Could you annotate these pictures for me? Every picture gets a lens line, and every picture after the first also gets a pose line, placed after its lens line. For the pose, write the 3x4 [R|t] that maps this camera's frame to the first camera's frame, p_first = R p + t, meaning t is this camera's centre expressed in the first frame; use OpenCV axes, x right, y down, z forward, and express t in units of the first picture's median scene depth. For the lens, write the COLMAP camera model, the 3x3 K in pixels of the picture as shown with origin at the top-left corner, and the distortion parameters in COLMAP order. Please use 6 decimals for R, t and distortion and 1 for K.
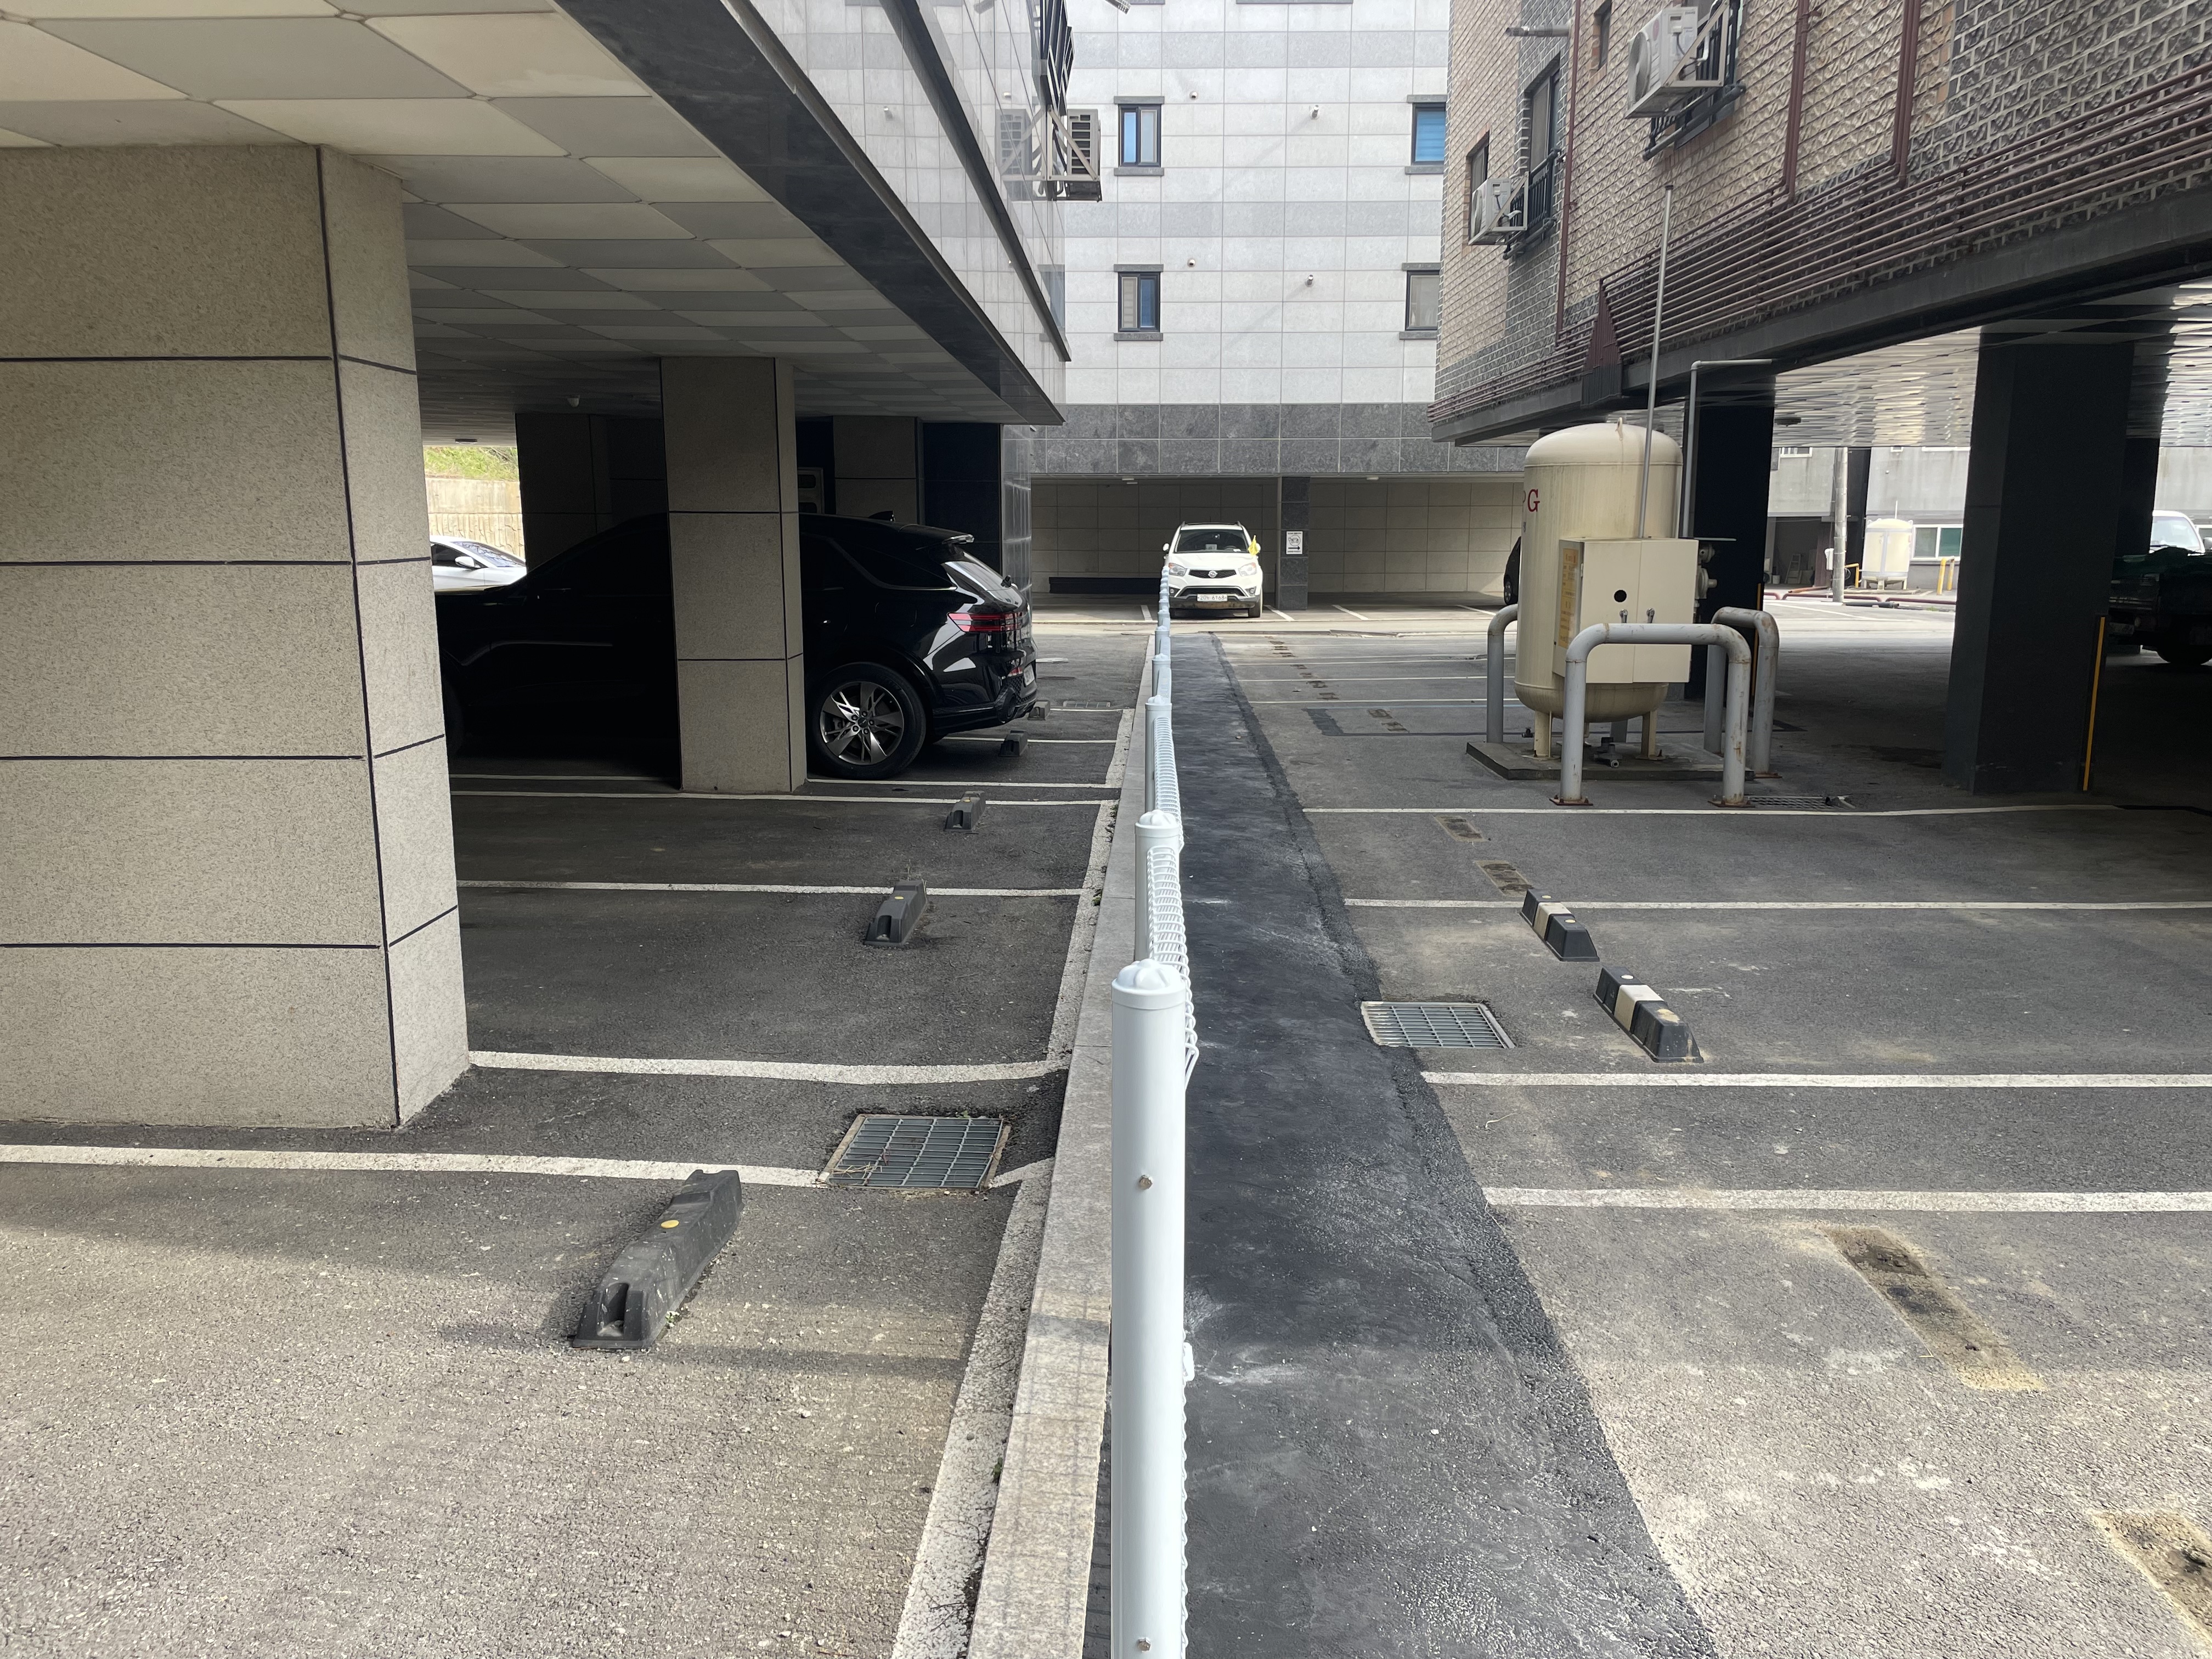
lens RADIAL K [[1653.5, 0, 1103.9], [0, 1653.5, 819.0], [0, 0, 1]] dist [0.093102, -0.113532]
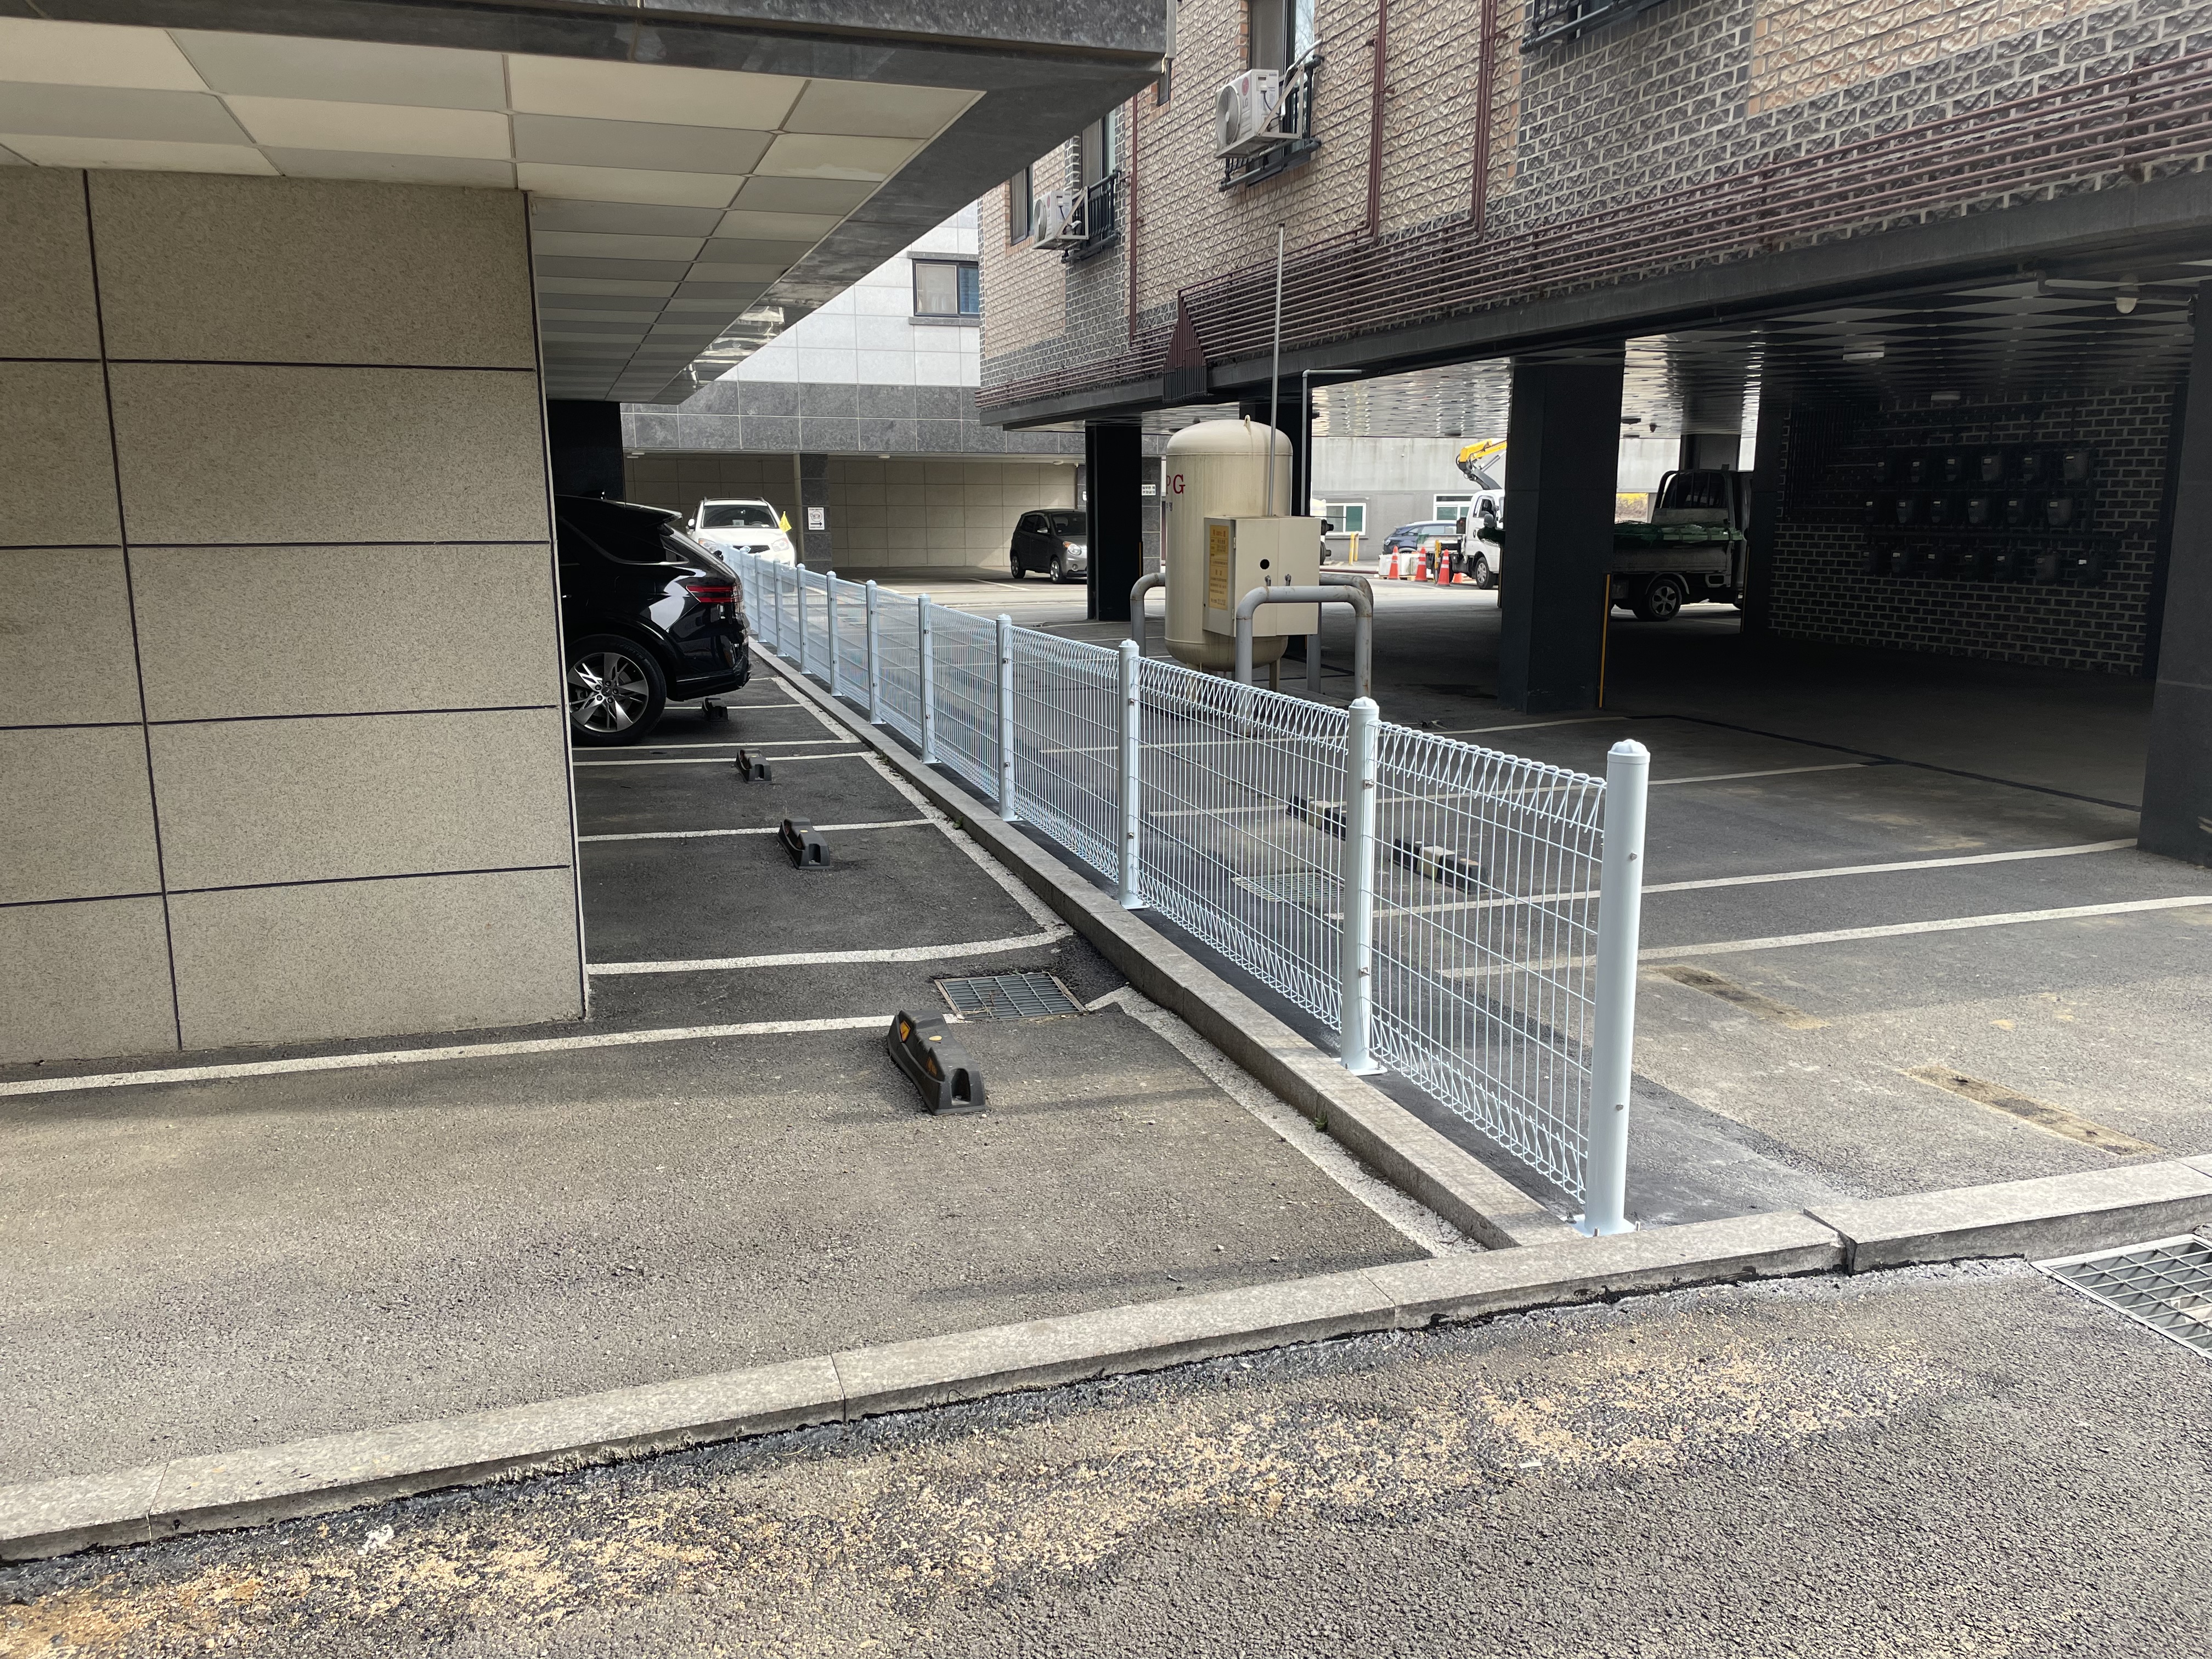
lens RADIAL K [[1666.0, 0, 1086.4], [0, 1666.0, 826.1], [0, 0, 1]] dist [0.110512, -0.146972]
pose [[0.946226, -0.063341, 0.317246, -0.293673], [0.057996, 0.997971, 0.026272, 0.023949], [-0.318266, -0.006460, 0.947979, -0.157798]]
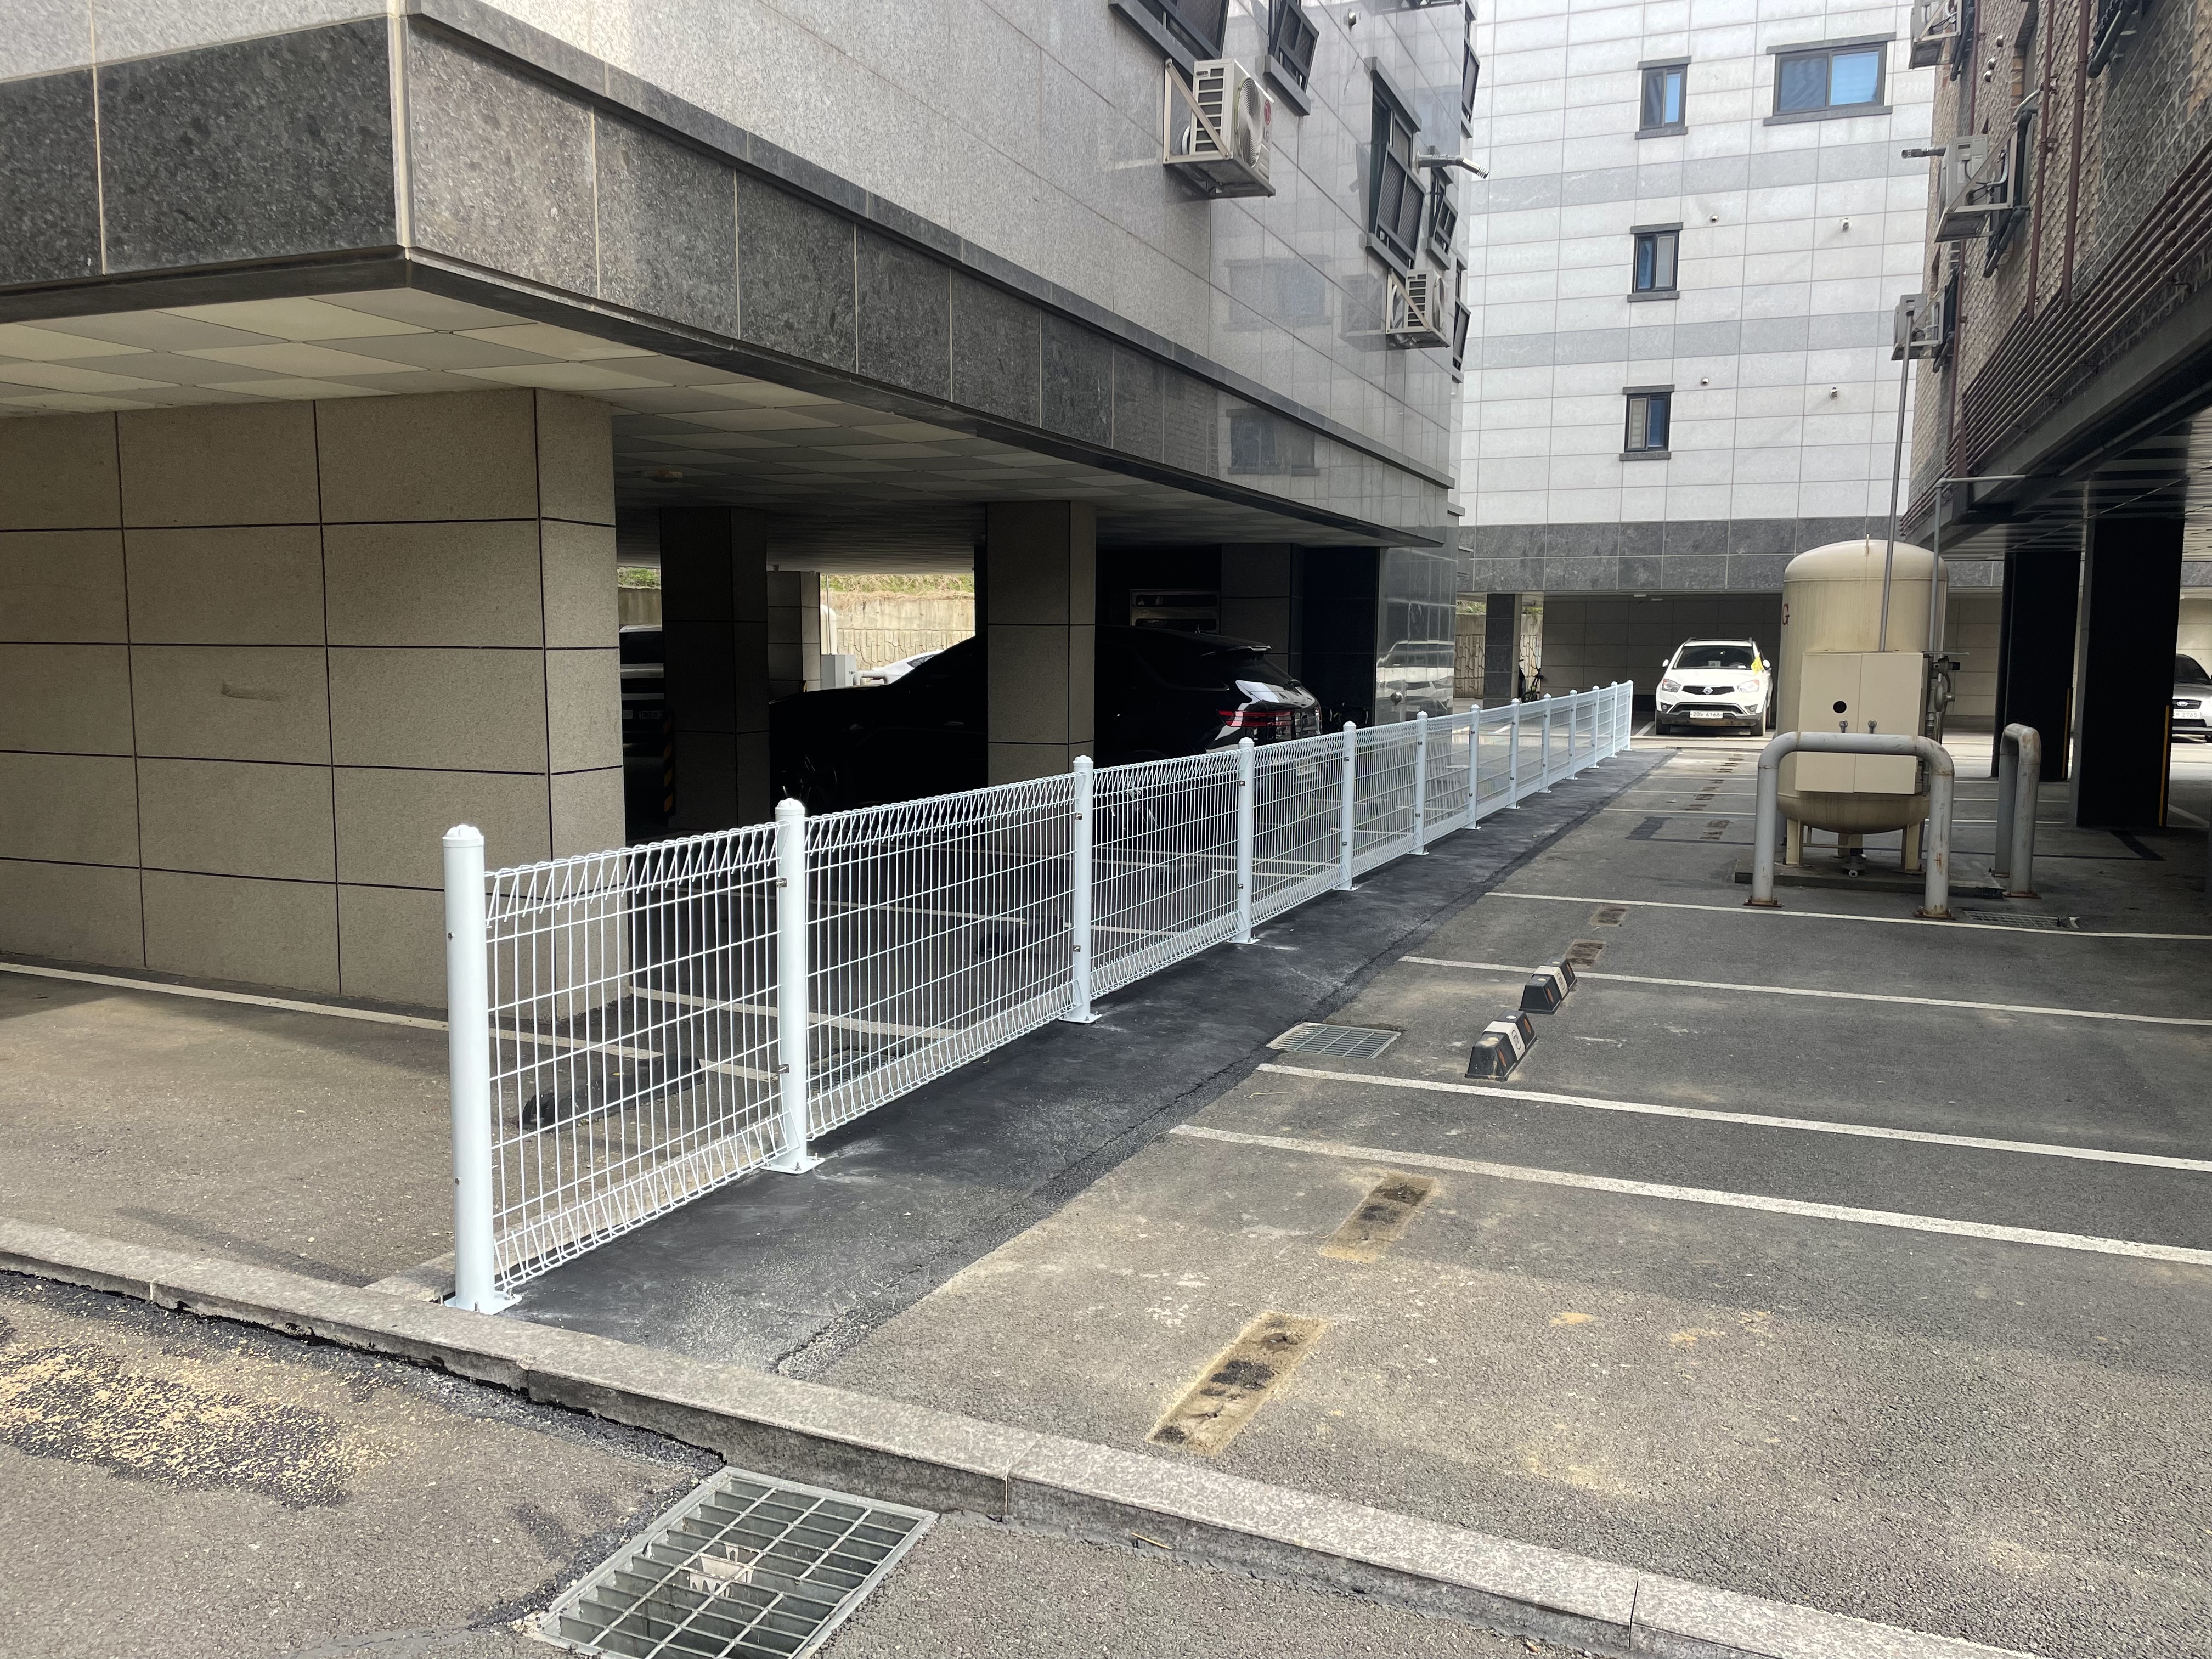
lens RADIAL K [[1653.5, 0, 1103.9], [0, 1653.5, 819.0], [0, 0, 1]] dist [0.093102, -0.113532]
pose [[0.931994, 0.046034, -0.359539, 0.364214], [-0.071059, 0.995860, -0.056692, 0.034259], [0.355440, 0.078385, 0.931406, -0.150168]]
